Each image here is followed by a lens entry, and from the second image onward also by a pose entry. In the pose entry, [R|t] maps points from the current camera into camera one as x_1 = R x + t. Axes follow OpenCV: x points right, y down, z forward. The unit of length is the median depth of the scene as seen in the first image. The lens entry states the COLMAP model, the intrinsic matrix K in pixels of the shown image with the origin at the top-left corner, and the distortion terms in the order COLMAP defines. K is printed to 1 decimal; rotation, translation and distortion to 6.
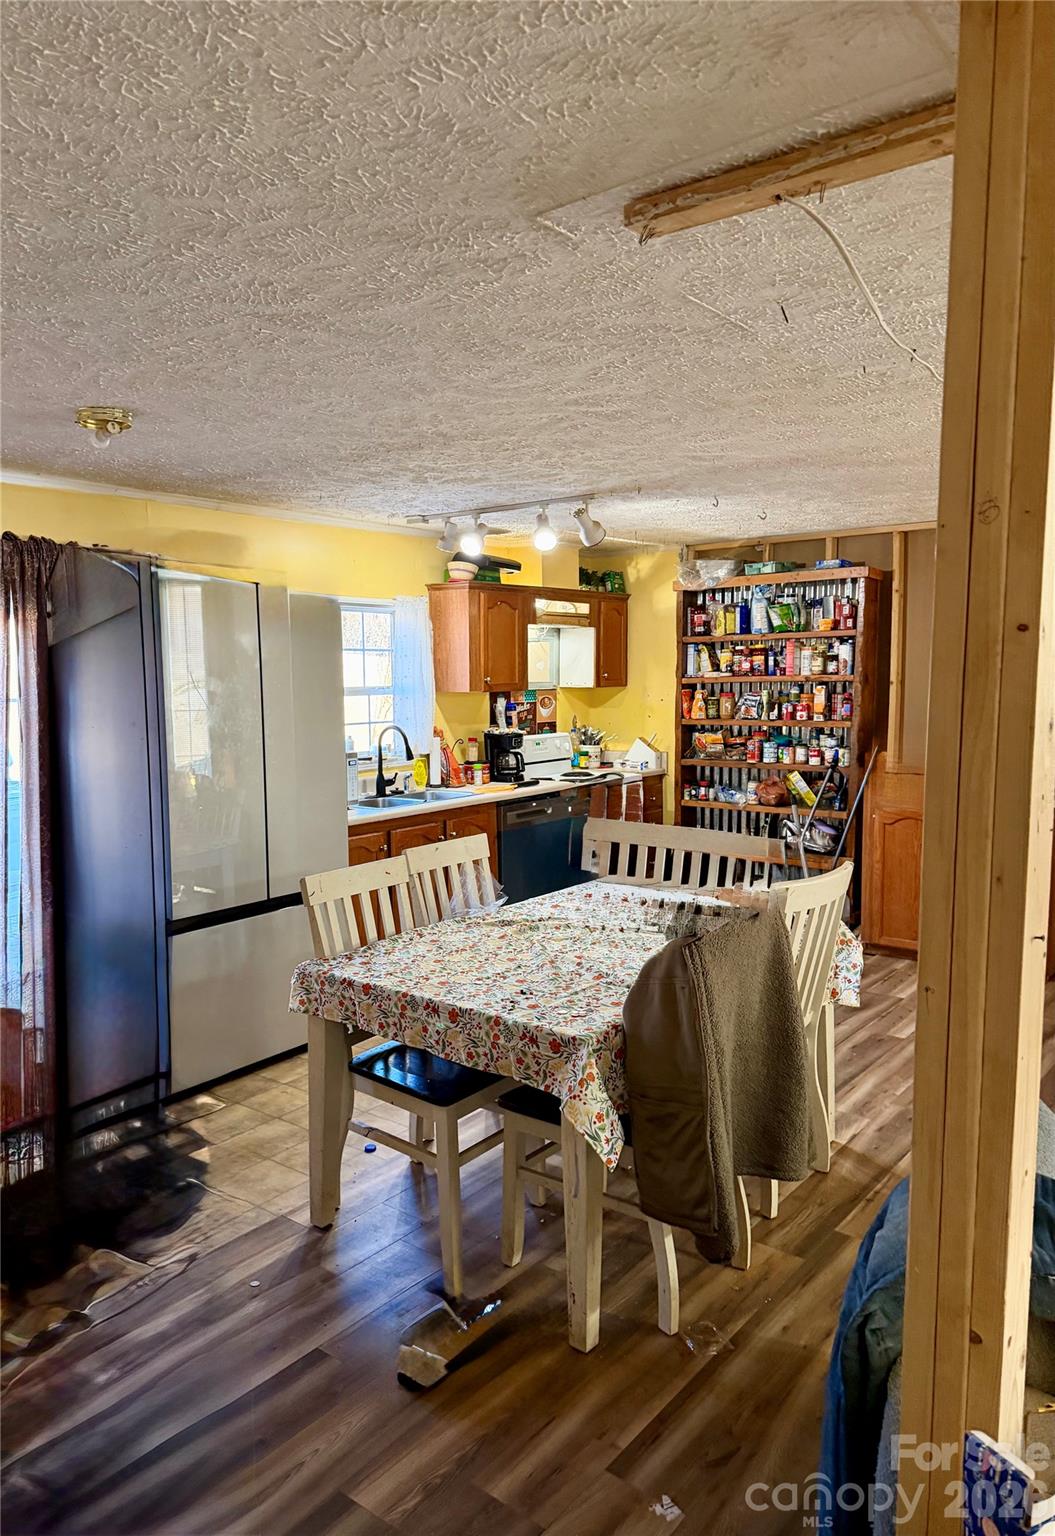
lens RADIAL K [[1071.9, 0, 462.2], [0, 1071.9, 776.7], [0, 0, 1]] dist [0.047349, -0.000272]
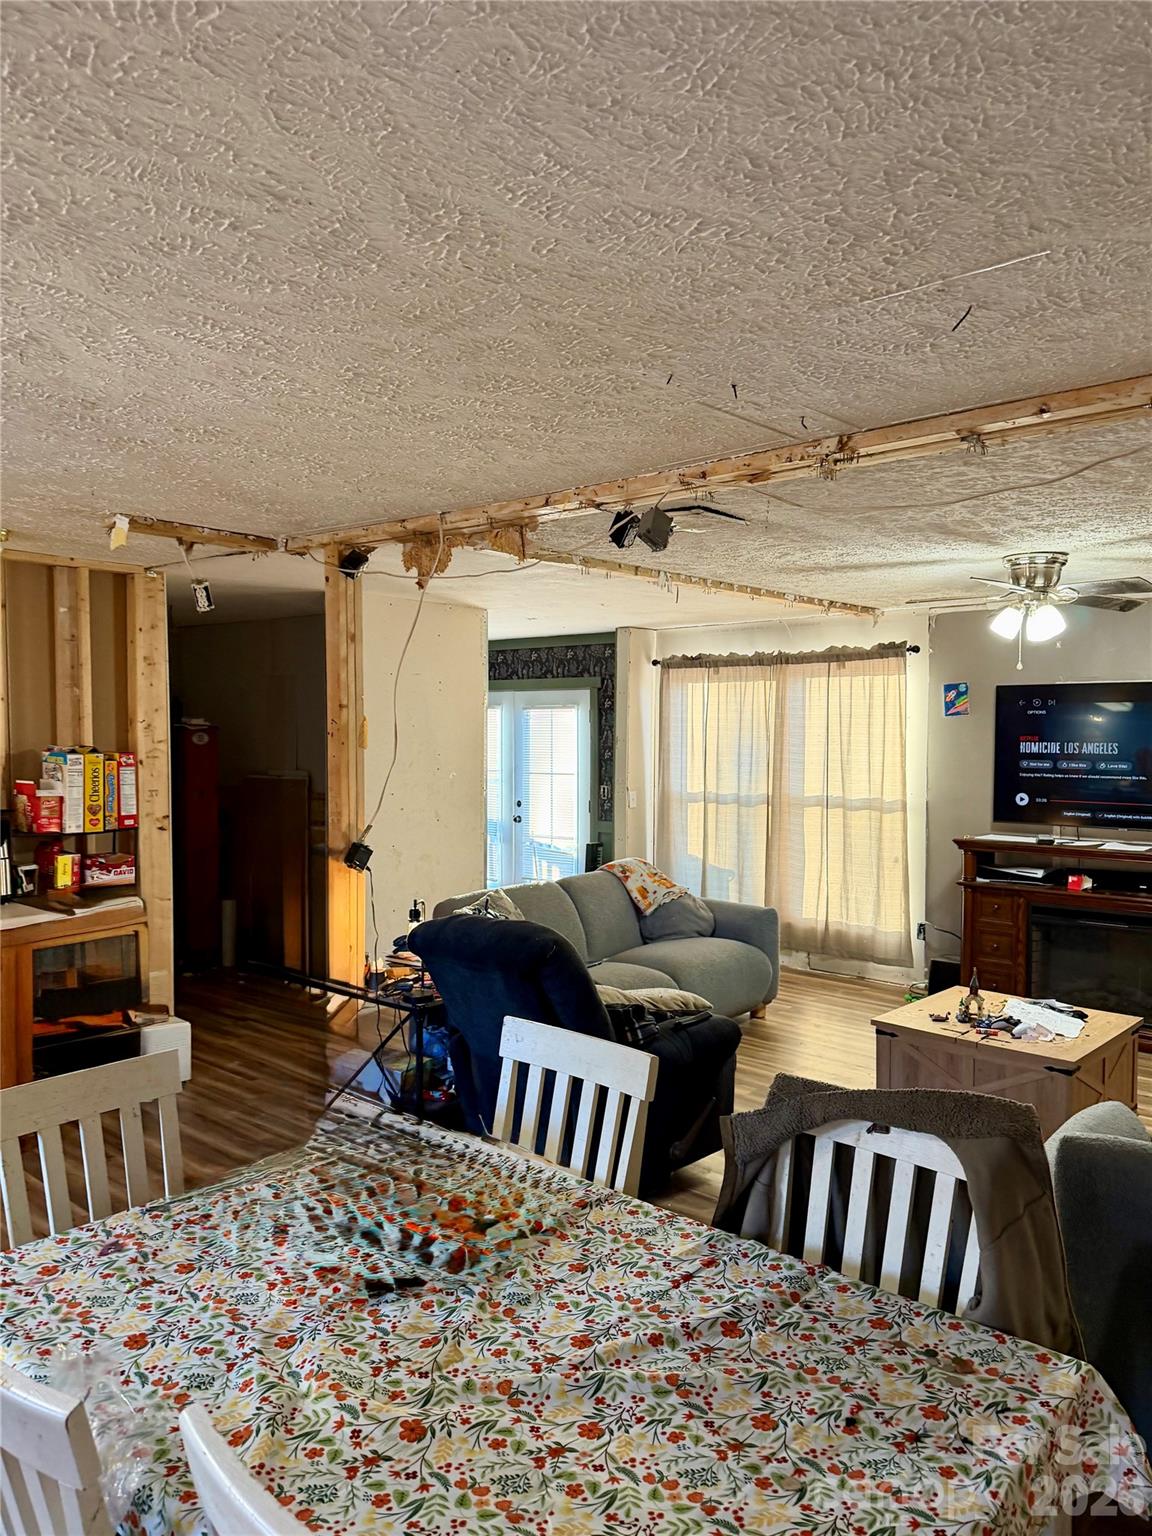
lens RADIAL K [[1079.3, 0, 576.0], [0, 1079.3, 768.0], [0, 0, 1]] dist [0.053118, -0.064059]
pose [[0.008317, -0.026037, 0.999626, -0.184600], [0.093839, 0.995270, 0.025143, -0.052729], [-0.995553, 0.093595, 0.010721, 0.461325]]
